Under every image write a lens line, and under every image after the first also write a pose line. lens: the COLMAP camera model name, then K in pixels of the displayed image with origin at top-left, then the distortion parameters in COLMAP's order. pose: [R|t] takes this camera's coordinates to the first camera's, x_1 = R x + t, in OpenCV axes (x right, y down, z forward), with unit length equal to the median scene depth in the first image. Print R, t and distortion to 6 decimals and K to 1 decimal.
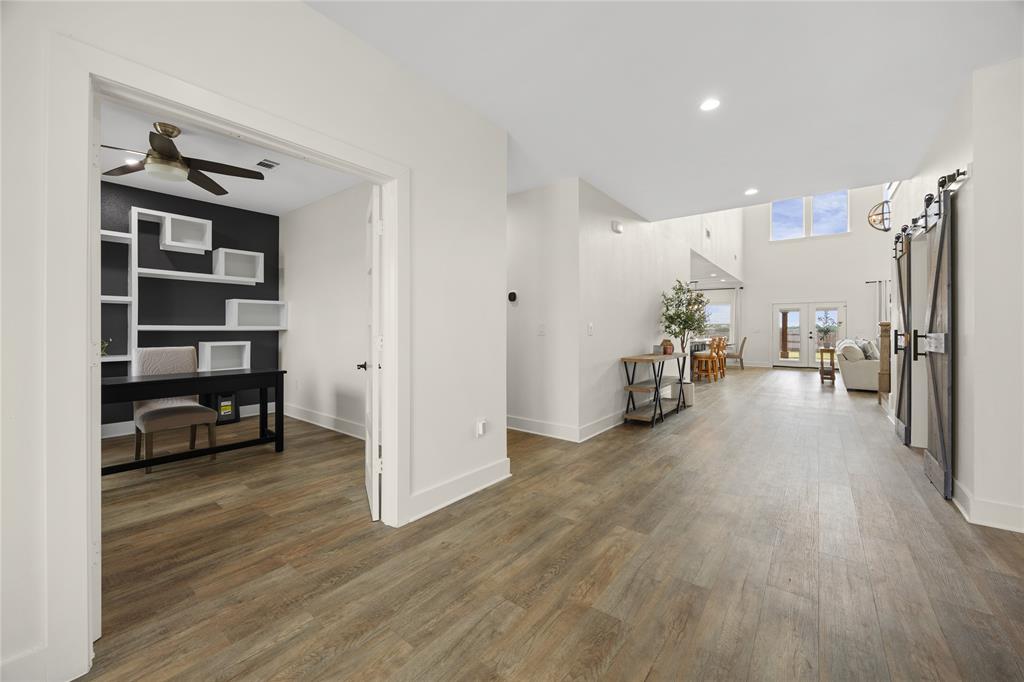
lens RADIAL K [[391.7, 0, 512.3], [0, 391.7, 331.0], [0, 0, 1]] dist [-0.002659, -0.000056]
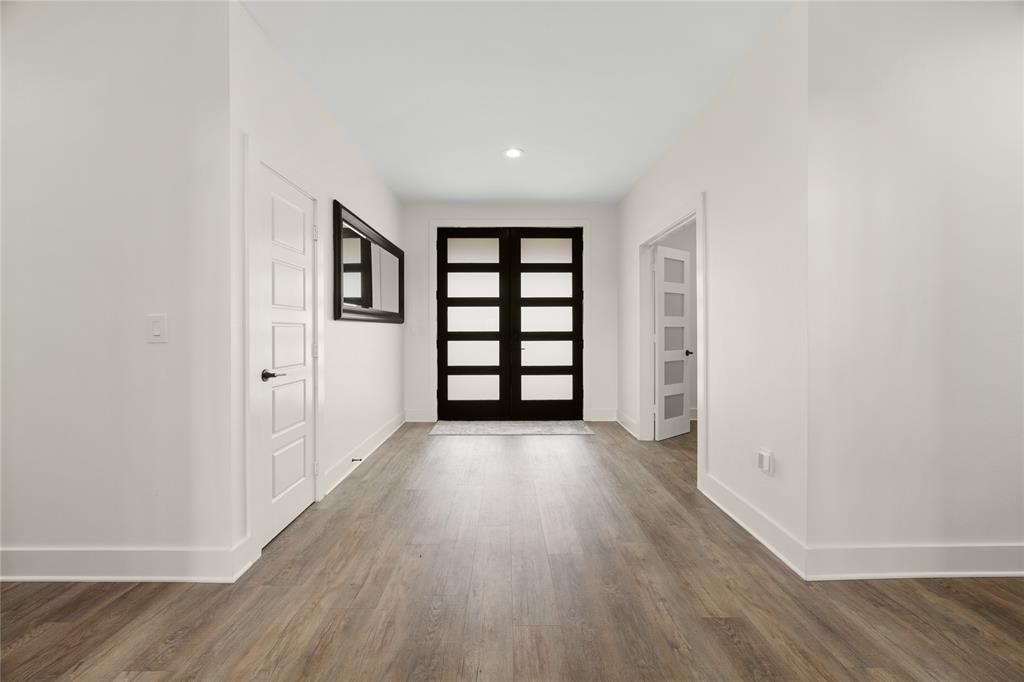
lens RADIAL K [[391.7, 0, 507.2], [0, 391.7, 332.2], [0, 0, 1]] dist [-0.002659, -0.000056]
pose [[-0.786470, 0.004221, -0.617614, 0.583157], [-0.000024, 0.999976, 0.006865, -0.001986], [0.617628, 0.005414, -0.786451, 0.979938]]
